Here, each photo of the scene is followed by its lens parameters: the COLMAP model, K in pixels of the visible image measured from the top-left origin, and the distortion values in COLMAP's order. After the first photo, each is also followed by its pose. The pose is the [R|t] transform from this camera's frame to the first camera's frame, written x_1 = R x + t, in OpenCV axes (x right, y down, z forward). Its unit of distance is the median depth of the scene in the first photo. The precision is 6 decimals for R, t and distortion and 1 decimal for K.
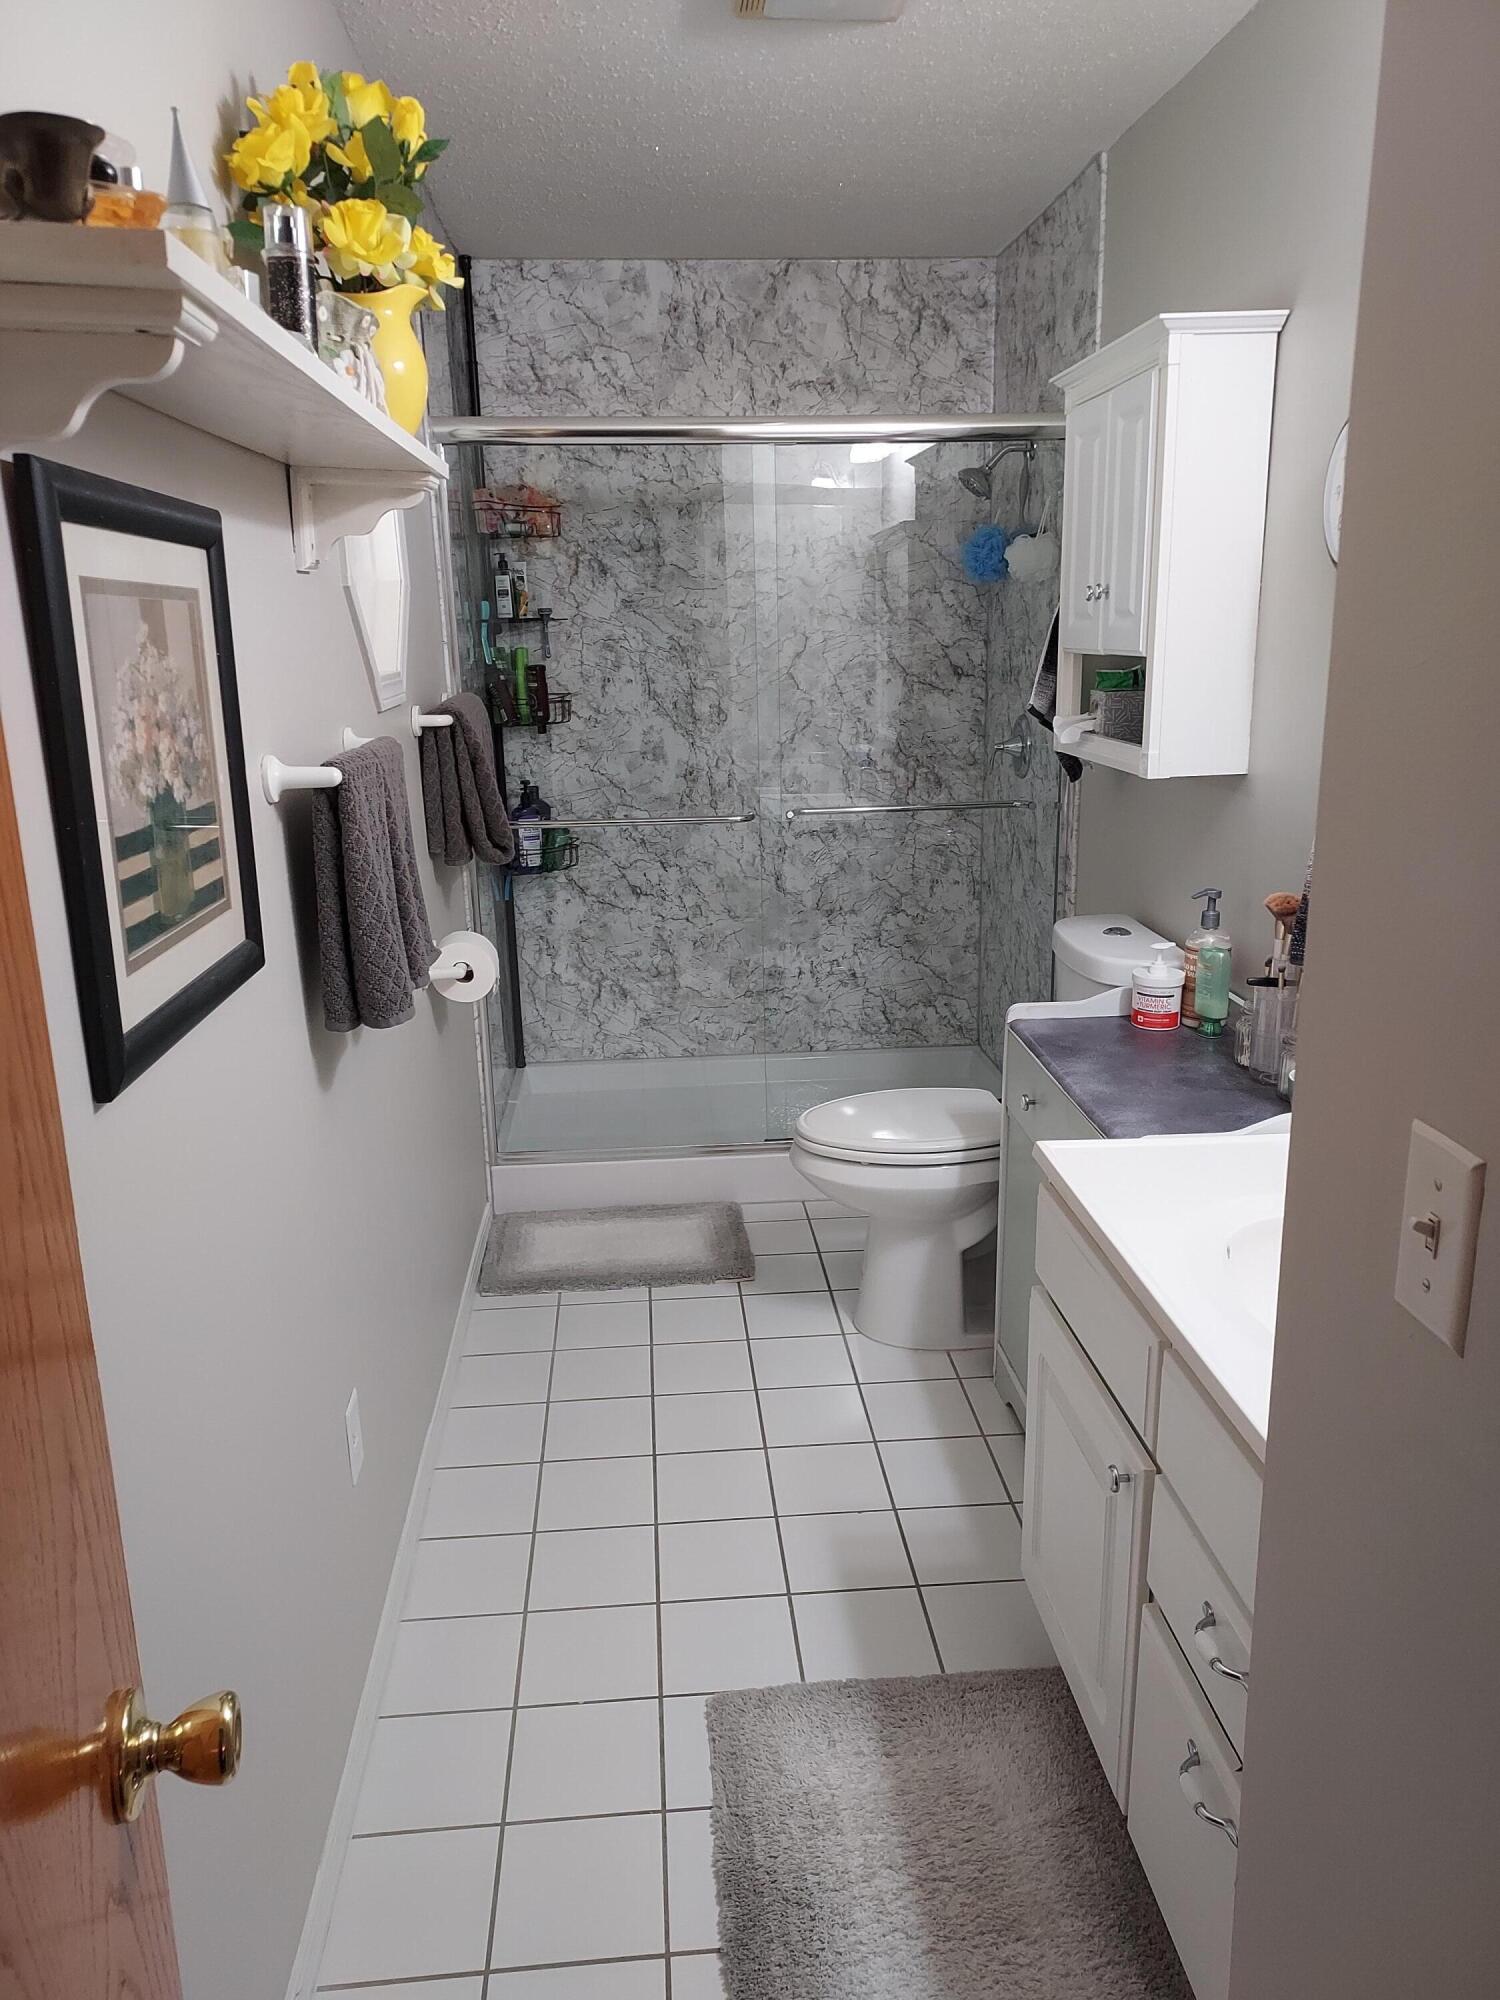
lens RADIAL K [[1391.4, 0, 756.8], [0, 1391.4, 960.3], [0, 0, 1]] dist [0.167242, -0.294313]
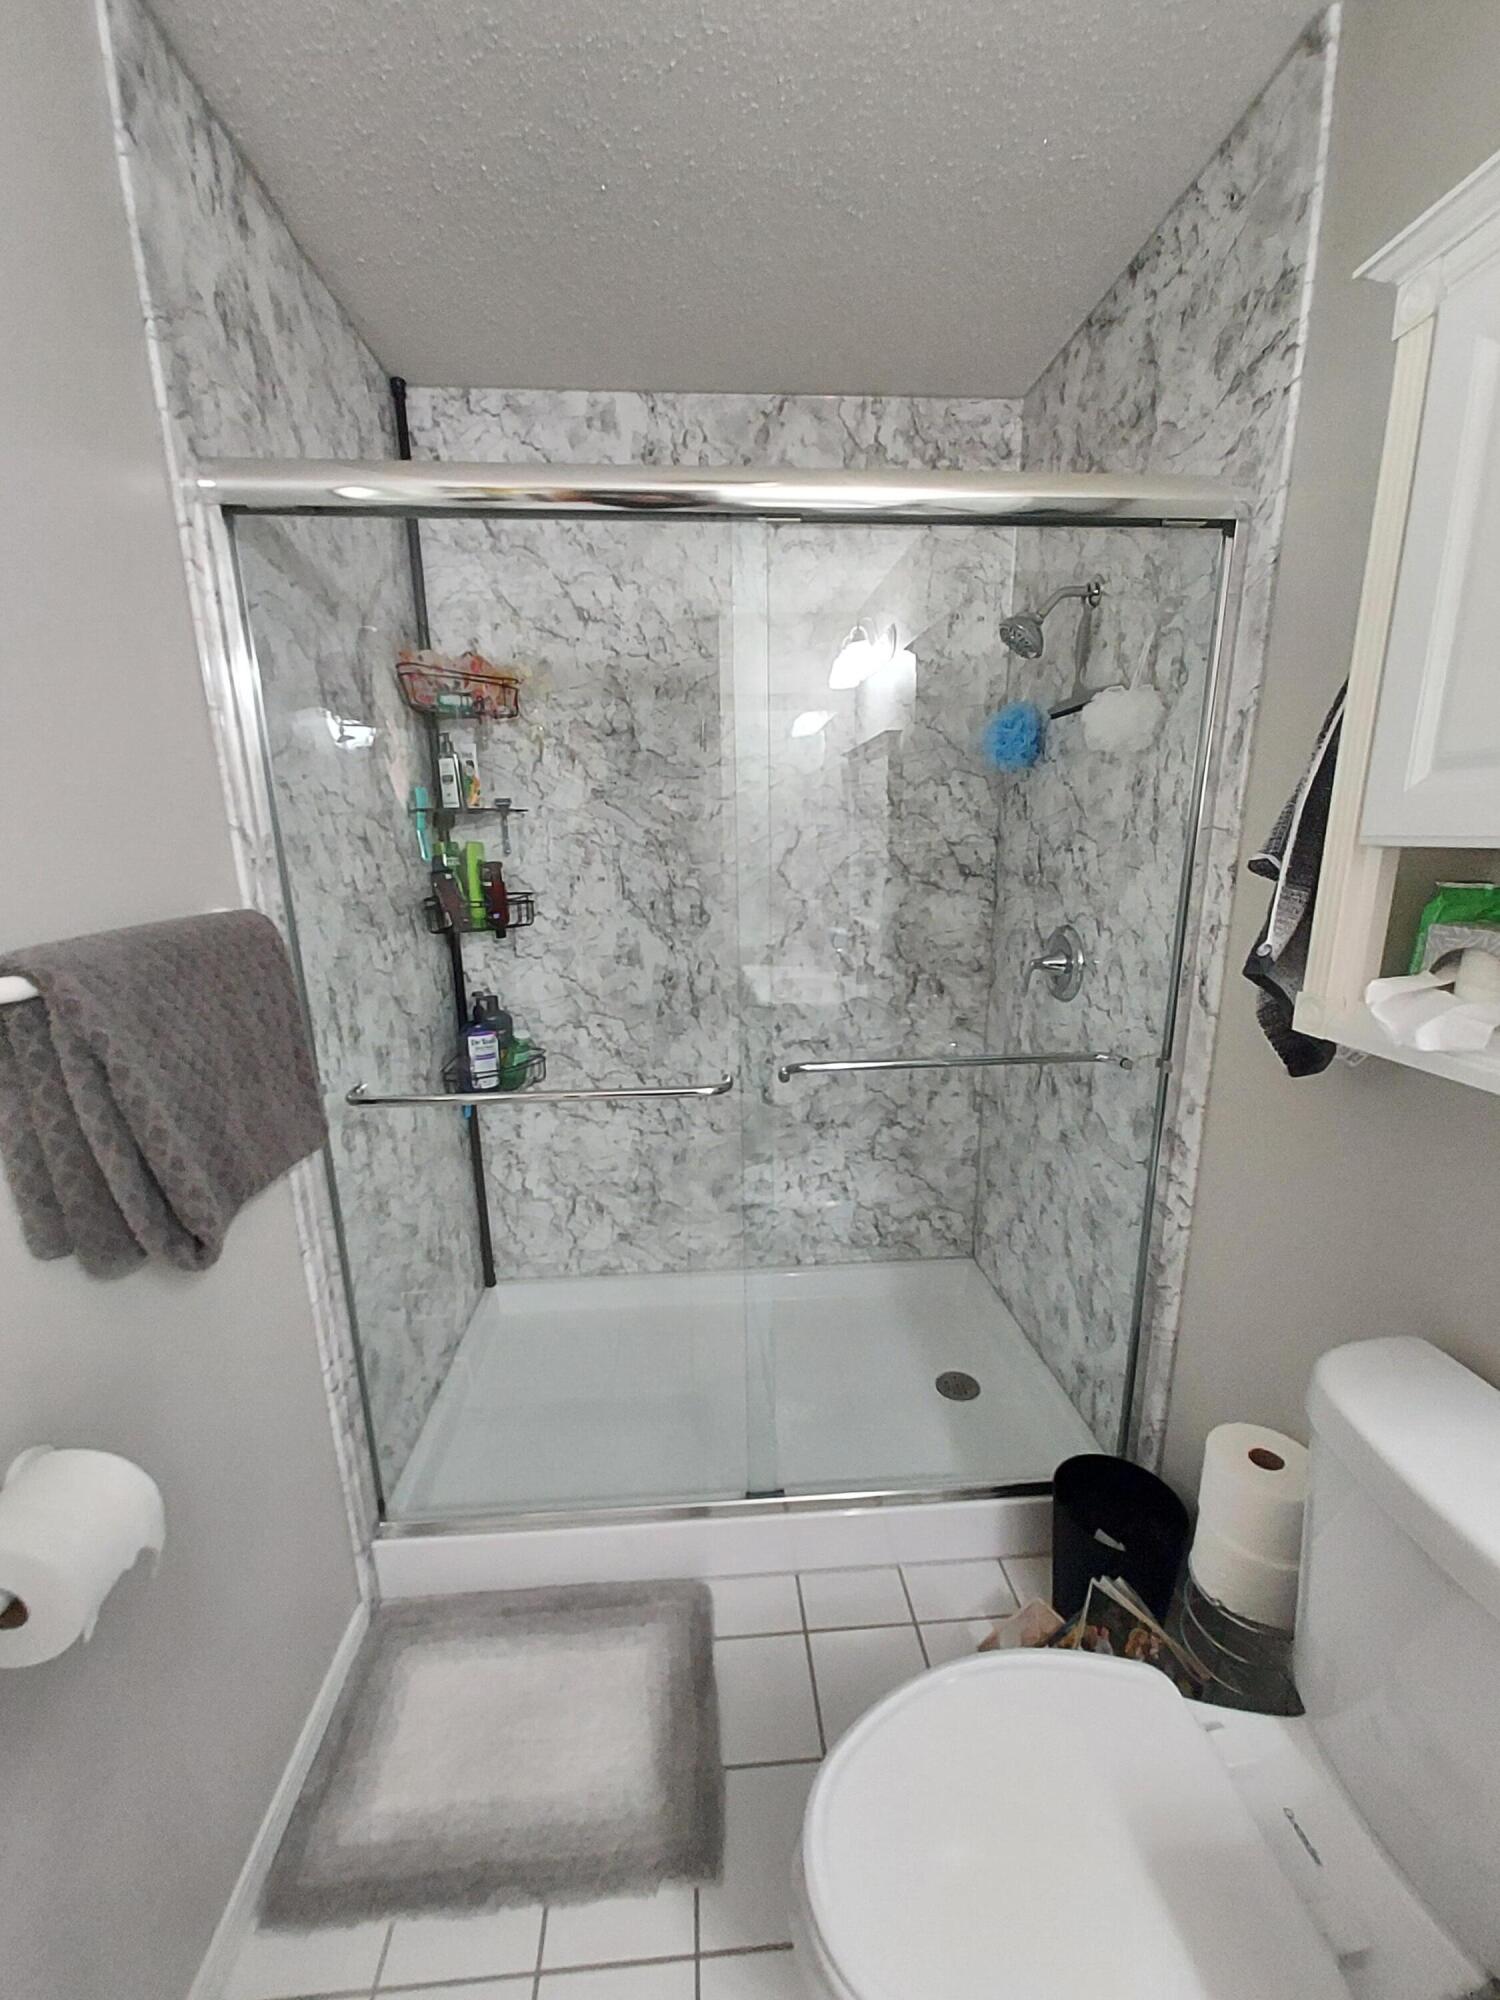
lens RADIAL K [[762.1, 0, 741.4], [0, 762.1, 1012.4], [0, 0, 1]] dist [-0.000420, -0.000201]
pose [[0.999862, 0.008284, -0.014379, 0.006439], [-0.008450, 0.999898, -0.011502, -0.108429], [0.014283, 0.011622, 0.999830, 0.511499]]
